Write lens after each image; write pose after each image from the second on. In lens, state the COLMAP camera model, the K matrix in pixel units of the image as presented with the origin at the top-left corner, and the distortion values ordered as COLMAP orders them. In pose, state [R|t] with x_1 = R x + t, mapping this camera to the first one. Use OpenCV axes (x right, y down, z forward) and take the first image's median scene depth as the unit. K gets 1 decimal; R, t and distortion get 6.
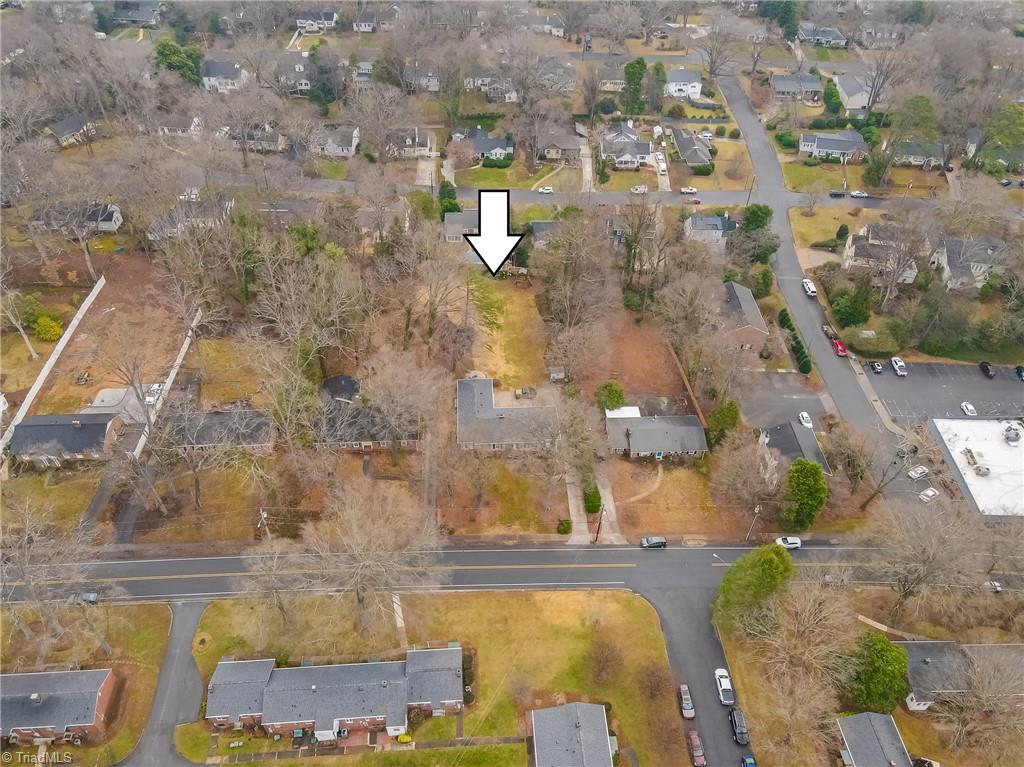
lens RADIAL K [[751.0, 0, 517.7], [0, 751.0, 382.2], [0, 0, 1]] dist [0.004925, 0.023291]
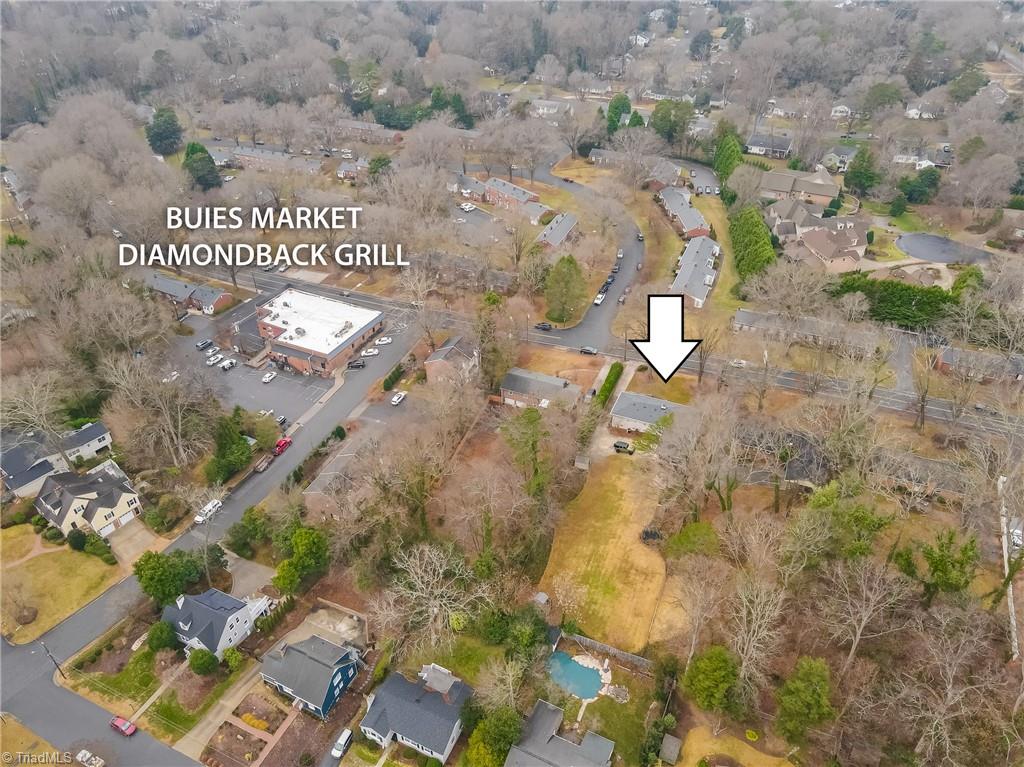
lens RADIAL K [[751.0, 0, 512.9], [0, 751.0, 386.0], [0, 0, 1]] dist [0.004925, 0.023291]
pose [[-0.894493, -0.275174, 0.352366, -0.197729], [0.299311, 0.216880, 0.929180, -1.033308], [-0.332107, 0.936612, -0.111635, 1.088256]]
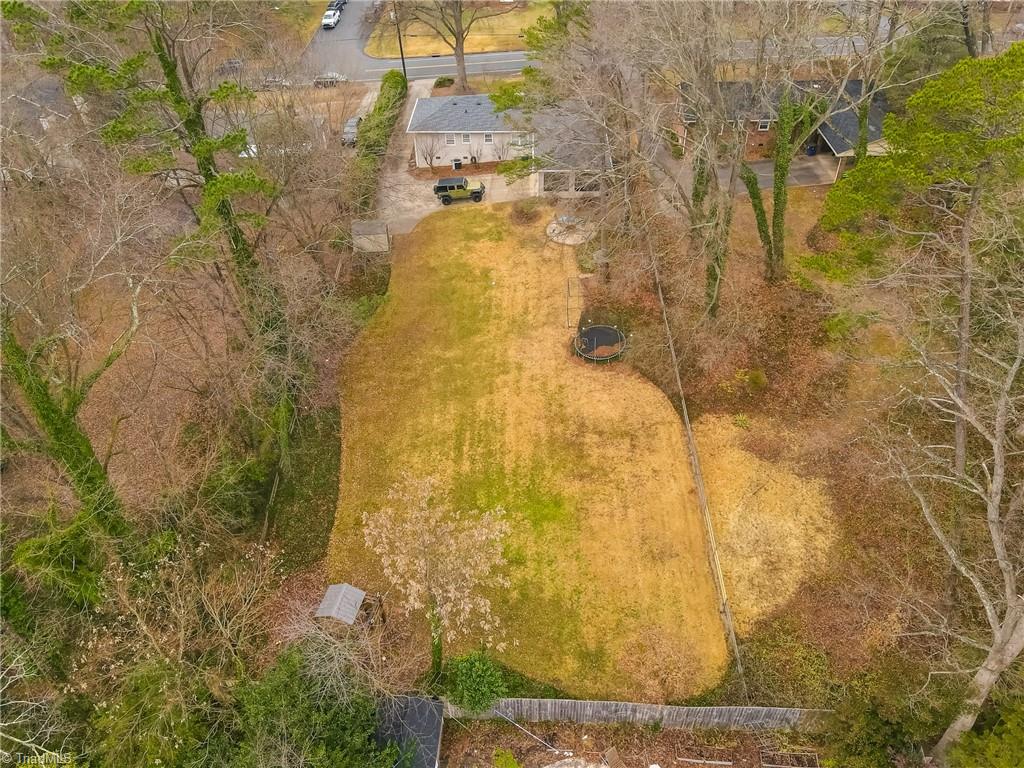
lens RADIAL K [[751.0, 0, 513.3], [0, 751.0, 386.1], [0, 0, 1]] dist [0.004925, 0.023291]
pose [[-0.996183, -0.057828, 0.065386, -0.057960], [0.058877, 0.107876, 0.992419, -0.417384], [-0.064443, 0.992481, -0.104059, 1.160644]]
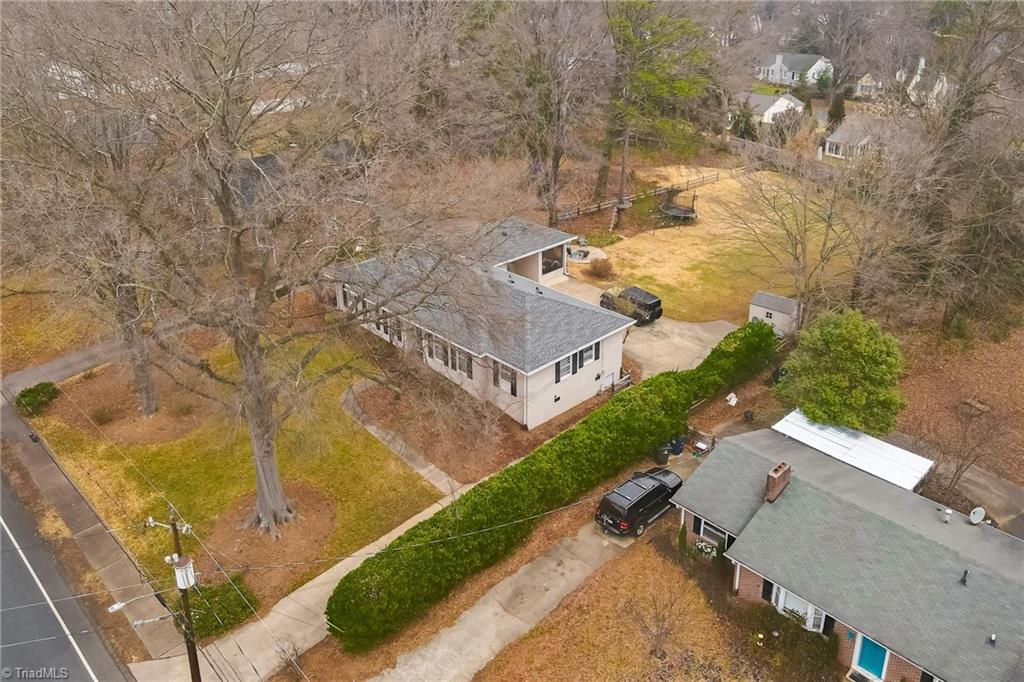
lens RADIAL K [[808.3, 0, 530.5], [0, 808.3, 275.4], [0, 0, 1]] dist [0.009520, 0.014708]
pose [[0.661678, 0.267226, -0.700552, 0.231711], [-0.500854, 0.852828, -0.147751, 0.080885], [0.557967, 0.448638, 0.698138, 0.713800]]
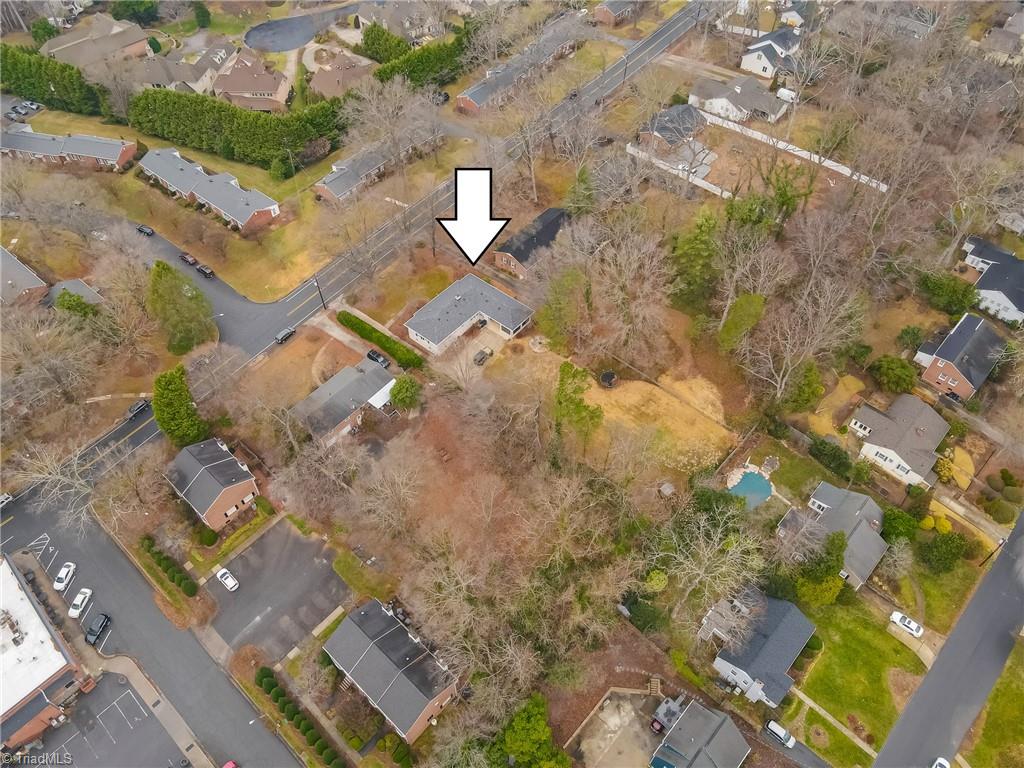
lens RADIAL K [[751.0, 0, 509.4], [0, 751.0, 383.2], [0, 0, 1]] dist [0.004925, 0.023291]
pose [[-0.690466, 0.551471, -0.468120, 0.448498], [-0.496430, 0.109441, 0.861151, -0.812464], [0.526131, 0.826984, 0.198201, 0.857802]]
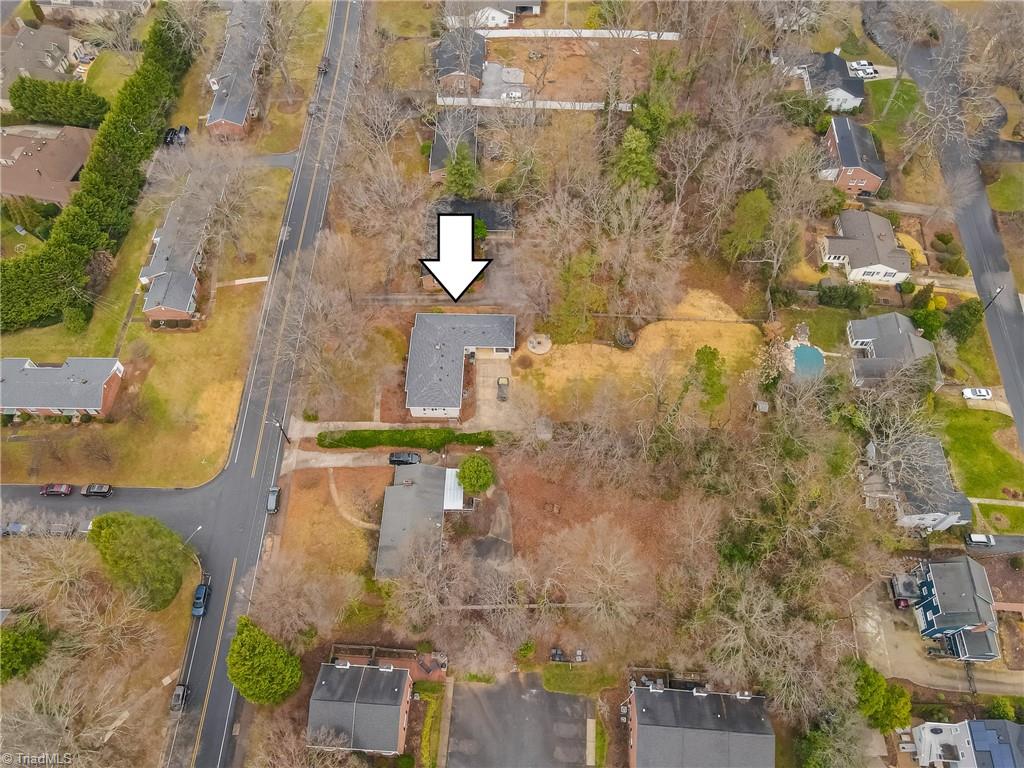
lens RADIAL K [[751.0, 0, 512.8], [0, 751.0, 384.1], [0, 0, 1]] dist [0.004925, 0.023291]
pose [[-0.081165, 0.834232, -0.545408, 0.457163], [-0.679509, 0.354014, 0.642605, -0.528008], [0.729164, 0.422767, 0.538135, 0.558190]]
